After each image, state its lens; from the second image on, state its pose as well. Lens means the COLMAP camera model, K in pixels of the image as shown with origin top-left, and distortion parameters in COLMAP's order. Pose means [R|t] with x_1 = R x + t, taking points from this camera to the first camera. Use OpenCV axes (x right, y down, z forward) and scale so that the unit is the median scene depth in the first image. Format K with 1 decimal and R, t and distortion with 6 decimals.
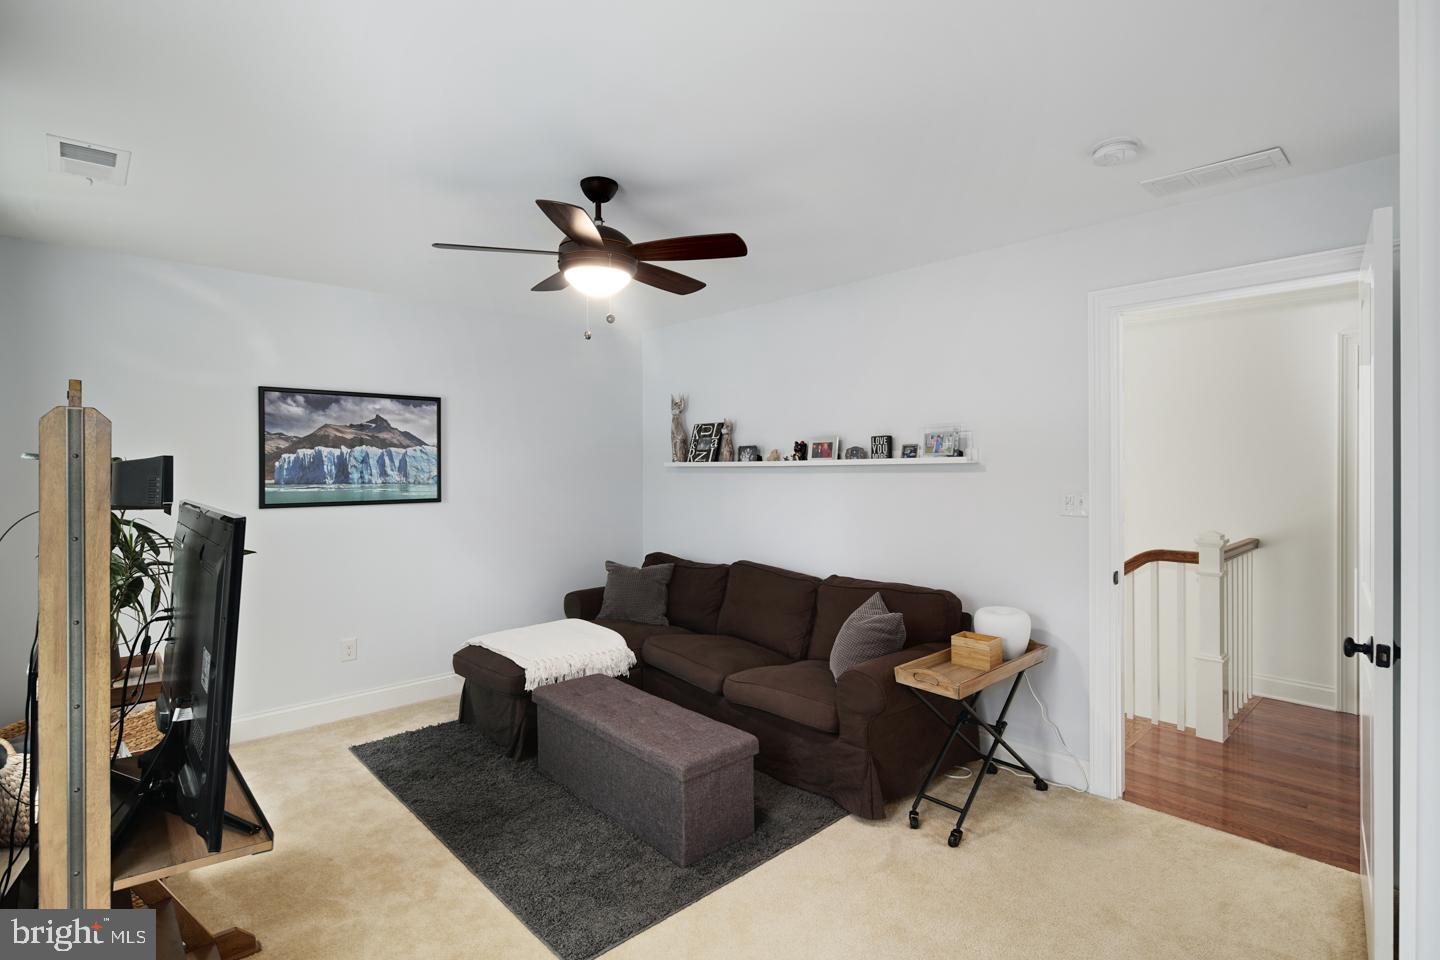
lens RADIAL K [[708.1, 0, 720.0], [0, 708.1, 480.0], [0, 0, 1]] dist [-0.000533, -0.000592]
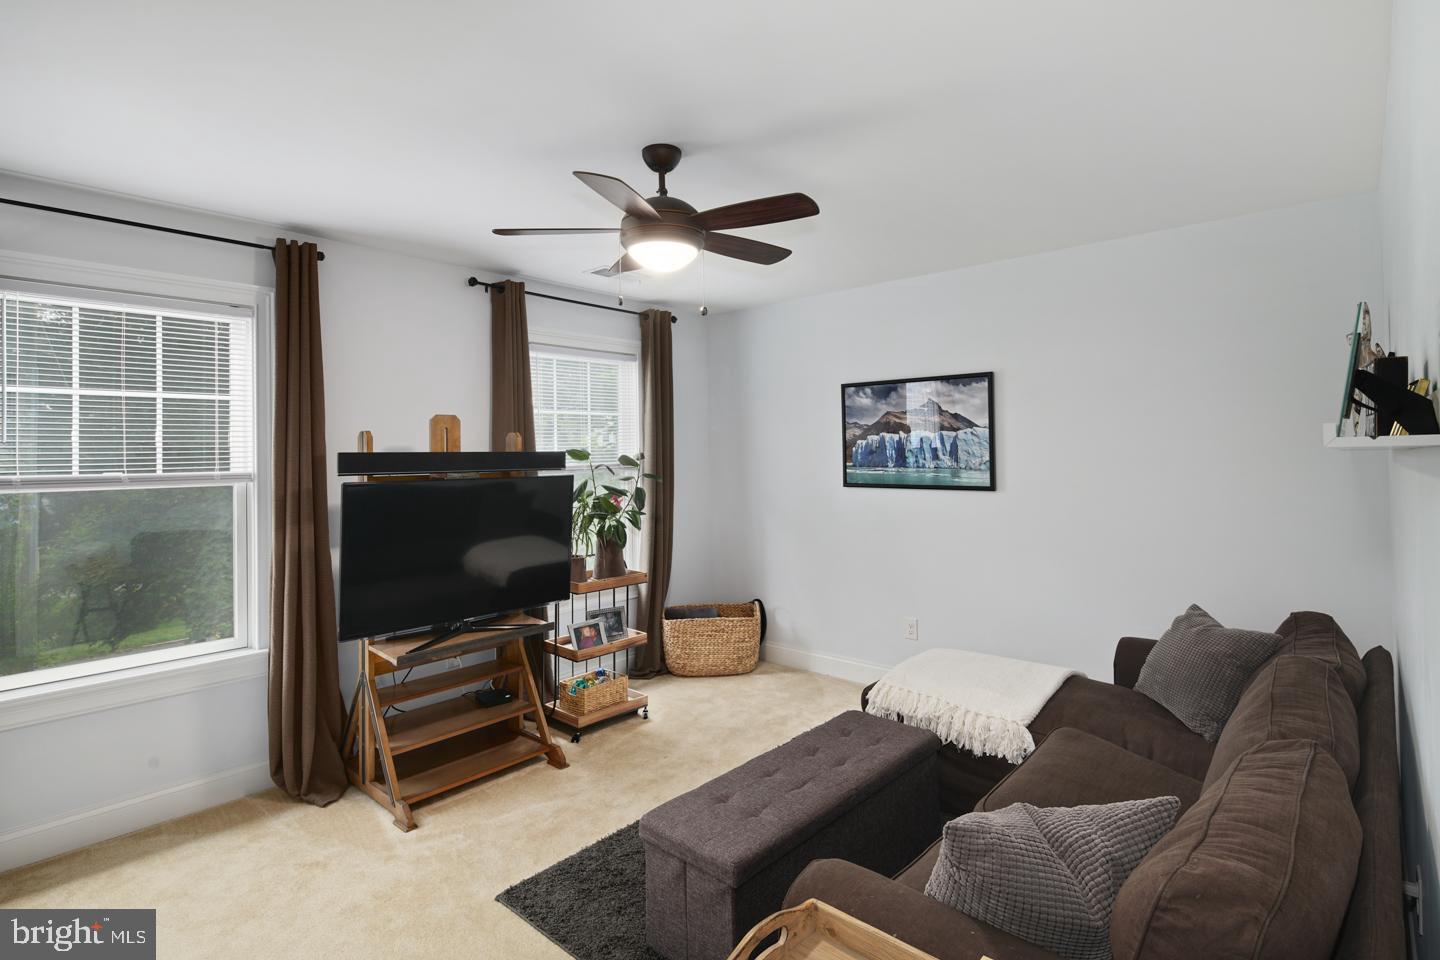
lens RADIAL K [[708.1, 0, 720.0], [0, 708.1, 480.0], [0, 0, 1]] dist [-0.000533, -0.000592]
pose [[0.089328, 0.045577, -0.994959, 0.489064], [-0.006360, 0.998958, 0.045189, -0.021733], [0.995982, 0.002291, 0.089525, 0.638842]]
